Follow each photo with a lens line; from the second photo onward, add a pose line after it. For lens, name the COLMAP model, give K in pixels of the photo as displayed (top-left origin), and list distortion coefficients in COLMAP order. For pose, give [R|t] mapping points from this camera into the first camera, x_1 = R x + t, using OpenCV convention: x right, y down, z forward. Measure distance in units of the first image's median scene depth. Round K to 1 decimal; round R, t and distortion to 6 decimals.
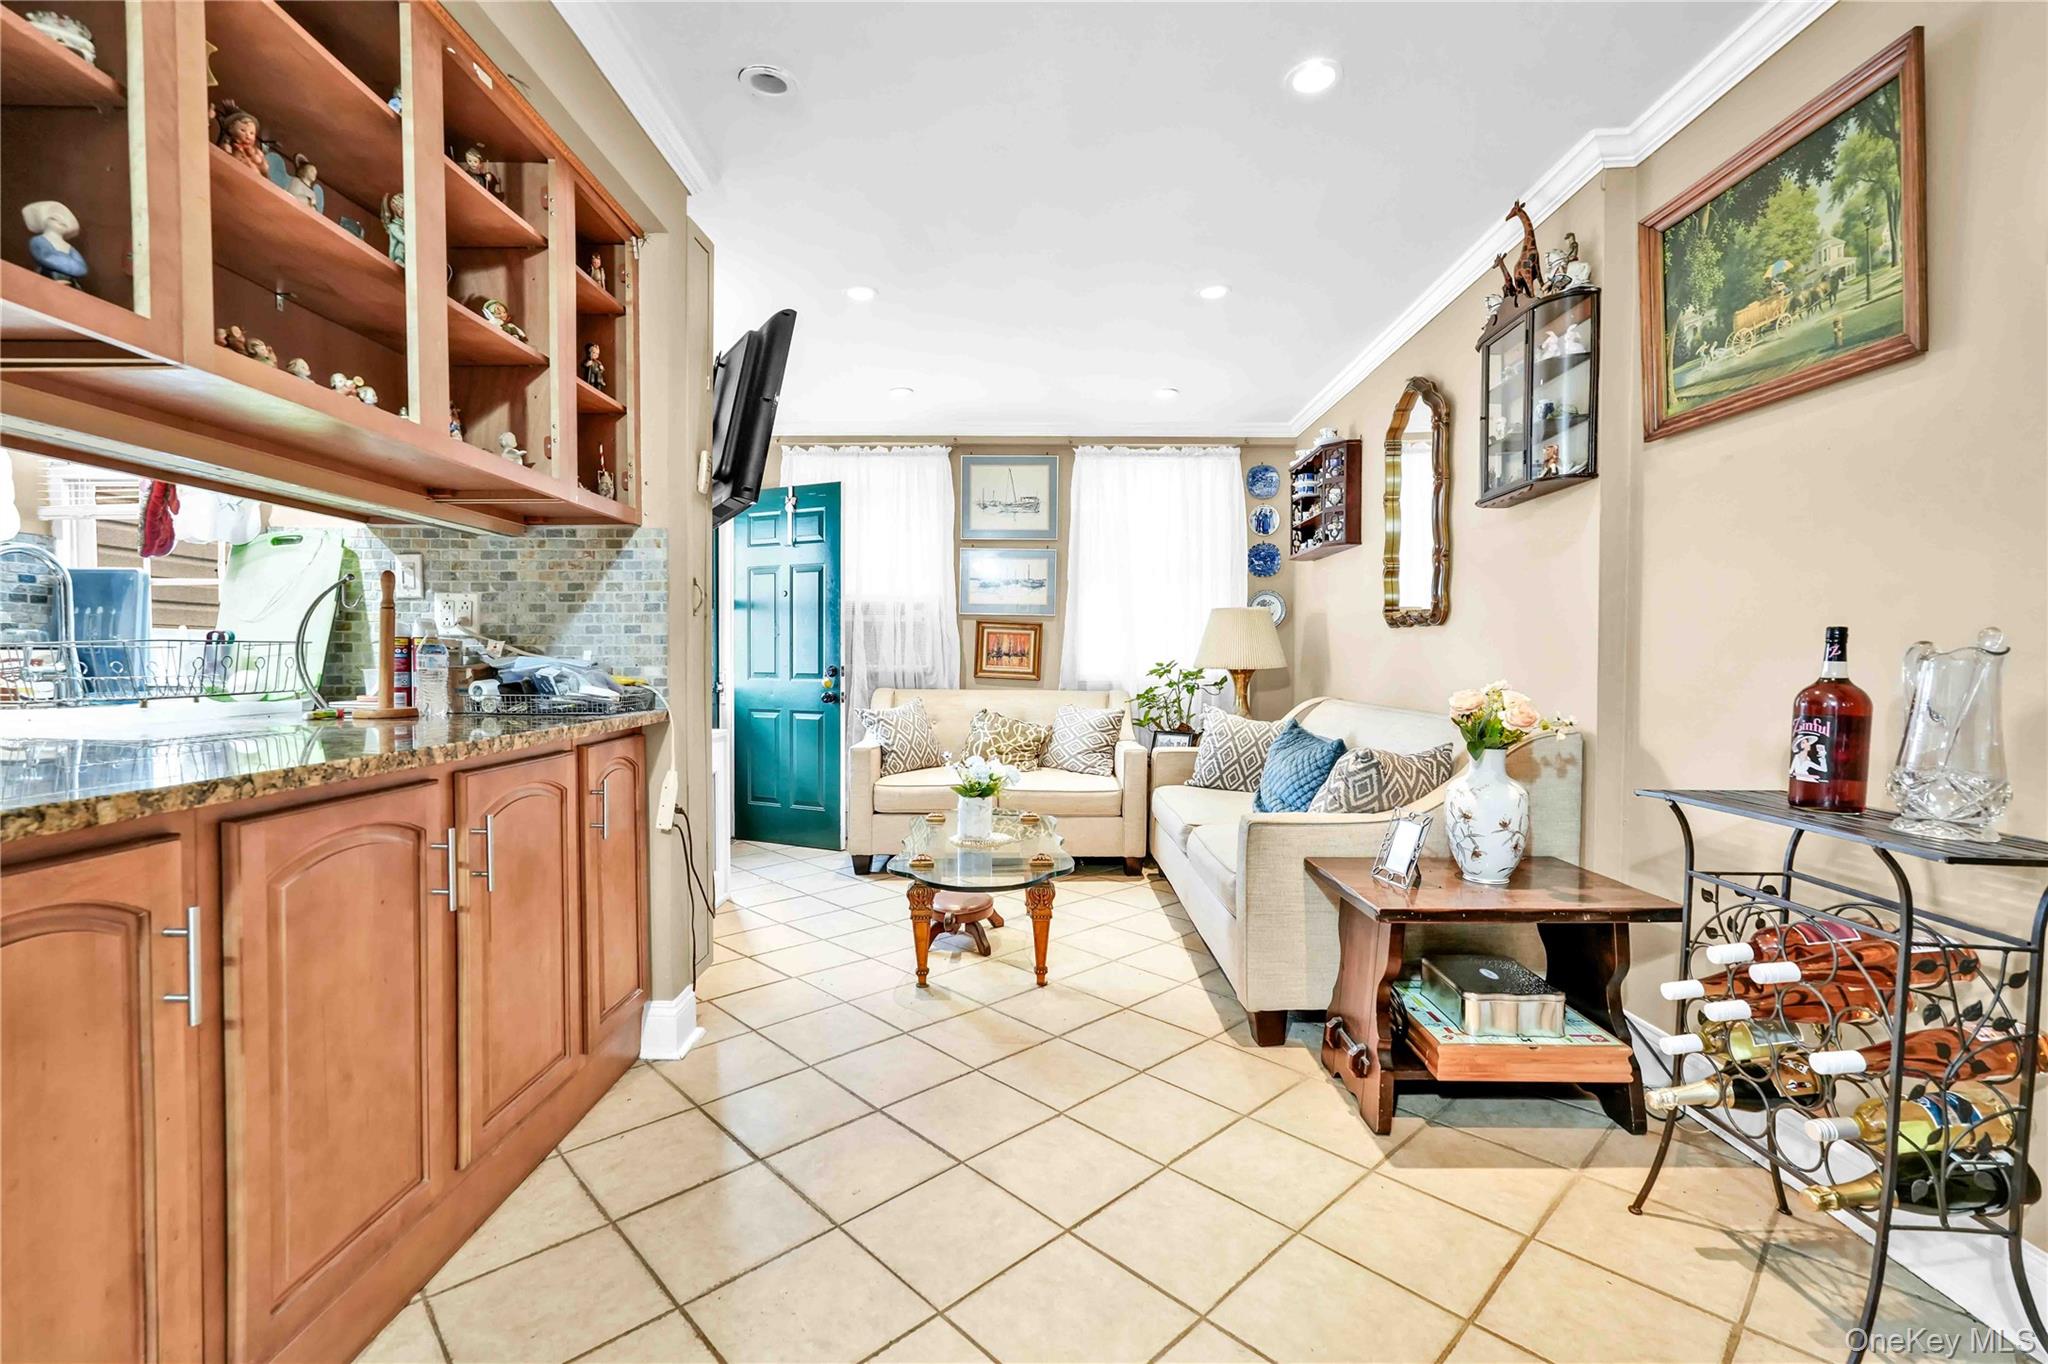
lens RADIAL K [[908.3, 0, 1025.2], [0, 908.3, 678.7], [0, 0, 1]] dist [-0.000737, -0.000058]
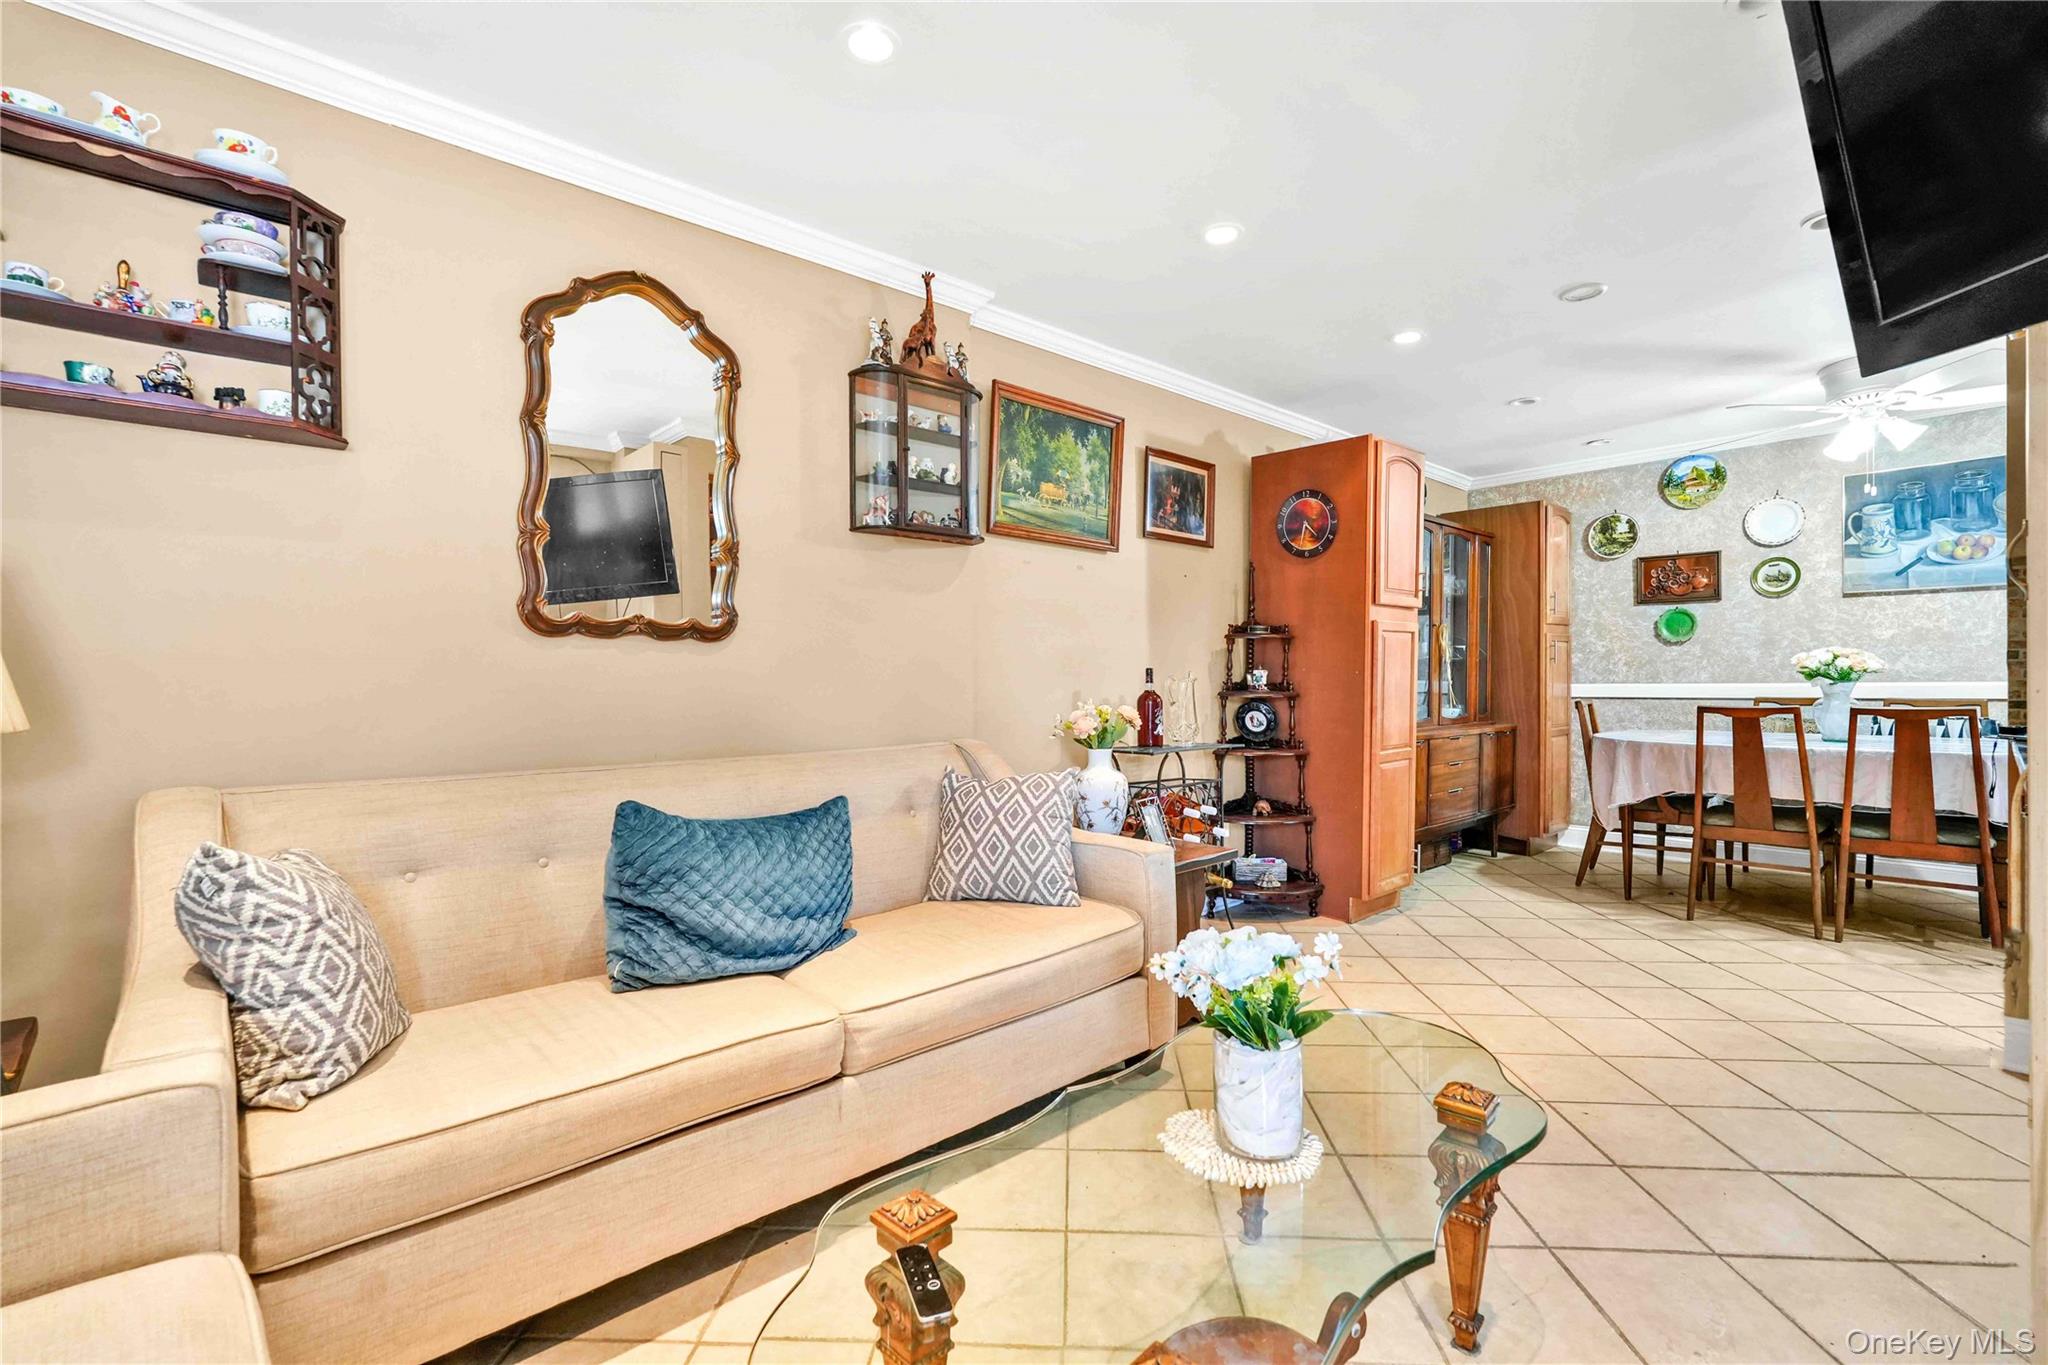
lens RADIAL K [[908.3, 0, 1029.5], [0, 908.3, 681.2], [0, 0, 1]] dist [-0.000737, -0.000058]
pose [[-0.690020, -0.010341, 0.723716, -0.483708], [0.012584, 0.999575, 0.026281, -0.073734], [-0.723681, 0.027242, -0.689597, 2.344125]]
